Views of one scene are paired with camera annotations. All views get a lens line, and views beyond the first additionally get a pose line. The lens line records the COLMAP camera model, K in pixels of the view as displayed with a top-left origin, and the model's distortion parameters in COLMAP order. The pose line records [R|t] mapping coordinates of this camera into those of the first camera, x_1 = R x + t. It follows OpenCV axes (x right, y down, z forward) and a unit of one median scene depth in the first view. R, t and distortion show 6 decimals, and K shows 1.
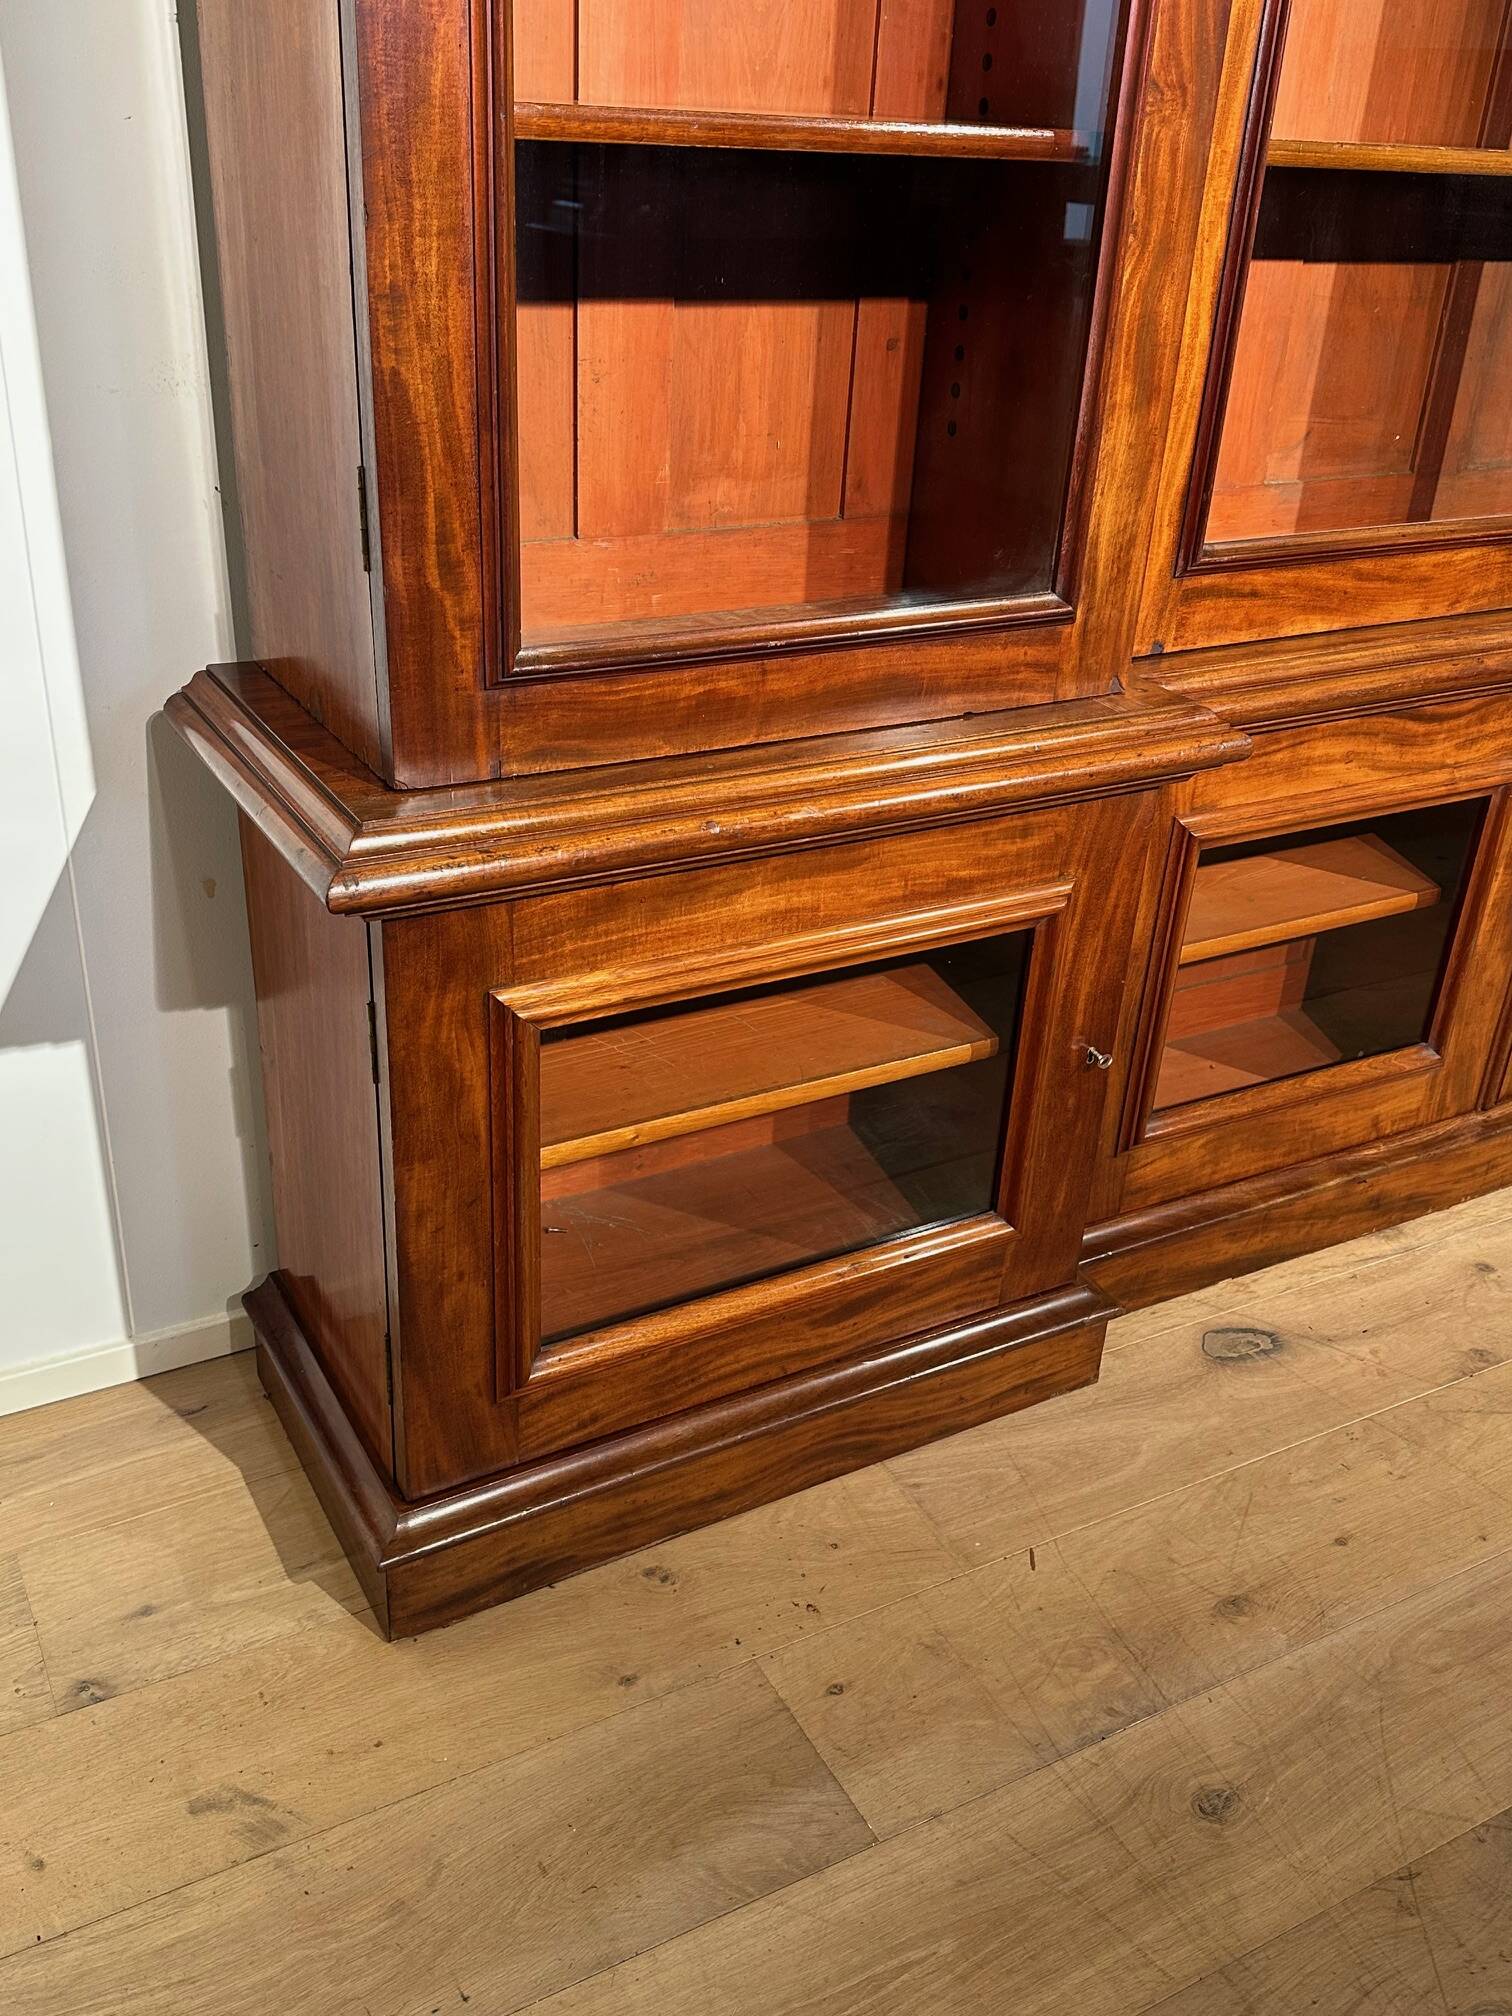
lens RADIAL K [[1759.6, 0, 745.4], [0, 1759.6, 1013.7], [0, 0, 1]] dist [0.139604, -0.242867]
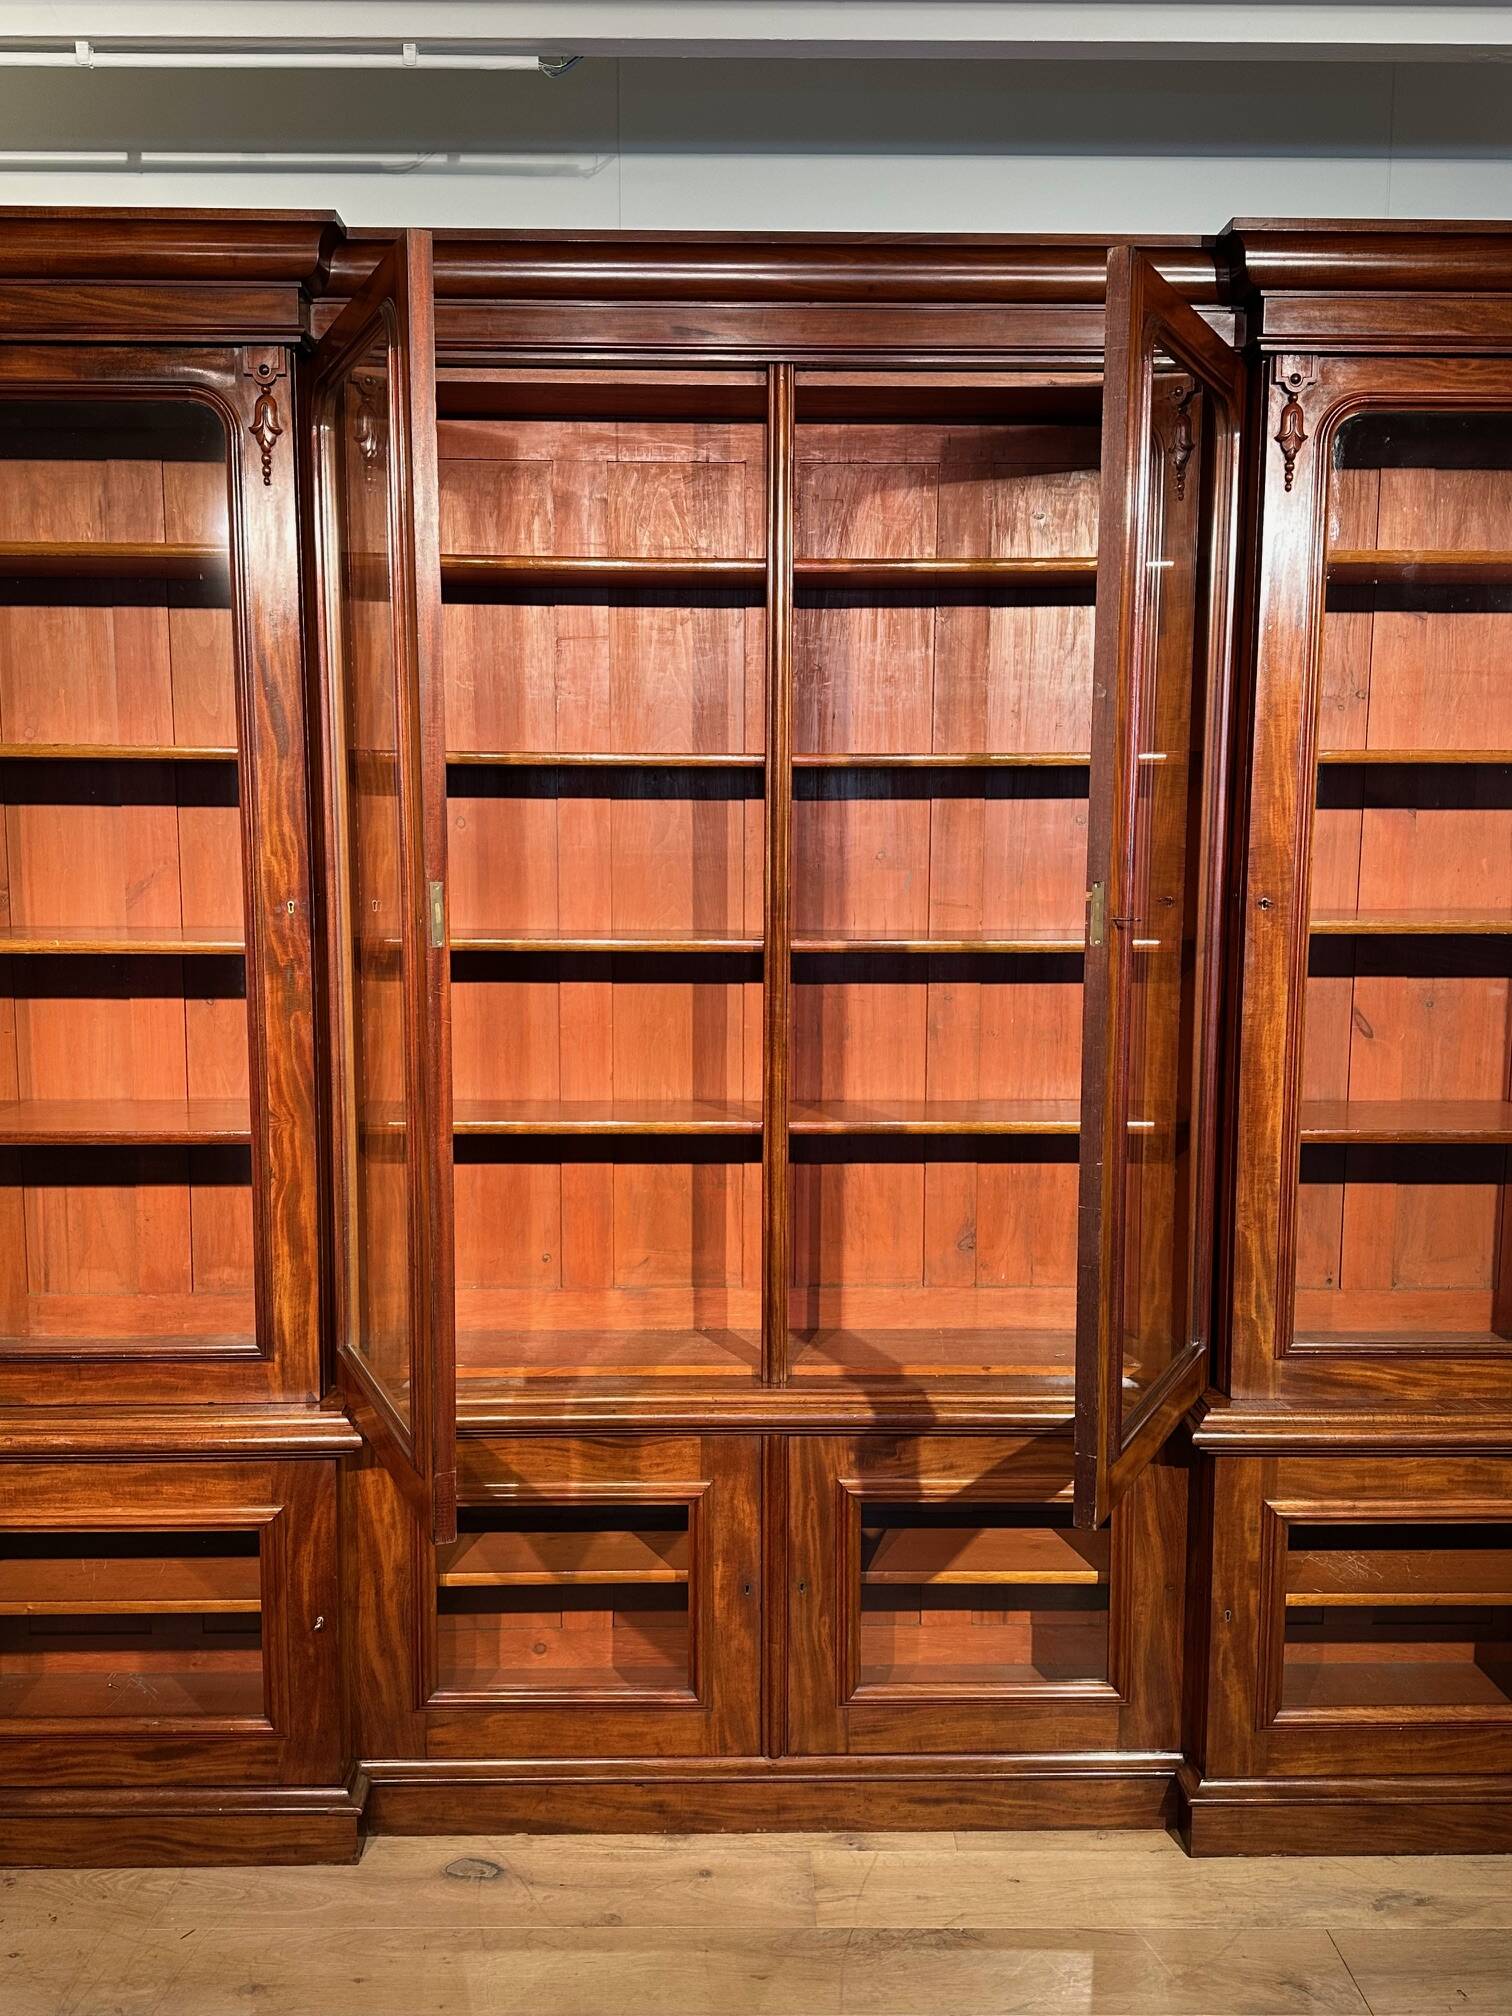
lens RADIAL K [[1759.6, 0, 745.8], [0, 1759.6, 1013.9], [0, 0, 1]] dist [0.139604, -0.242867]
pose [[0.880778, 0.012578, -0.473363, 1.412044], [-0.182112, 0.931762, -0.314093, -0.056905], [0.437111, 0.362851, 0.822966, -0.437521]]
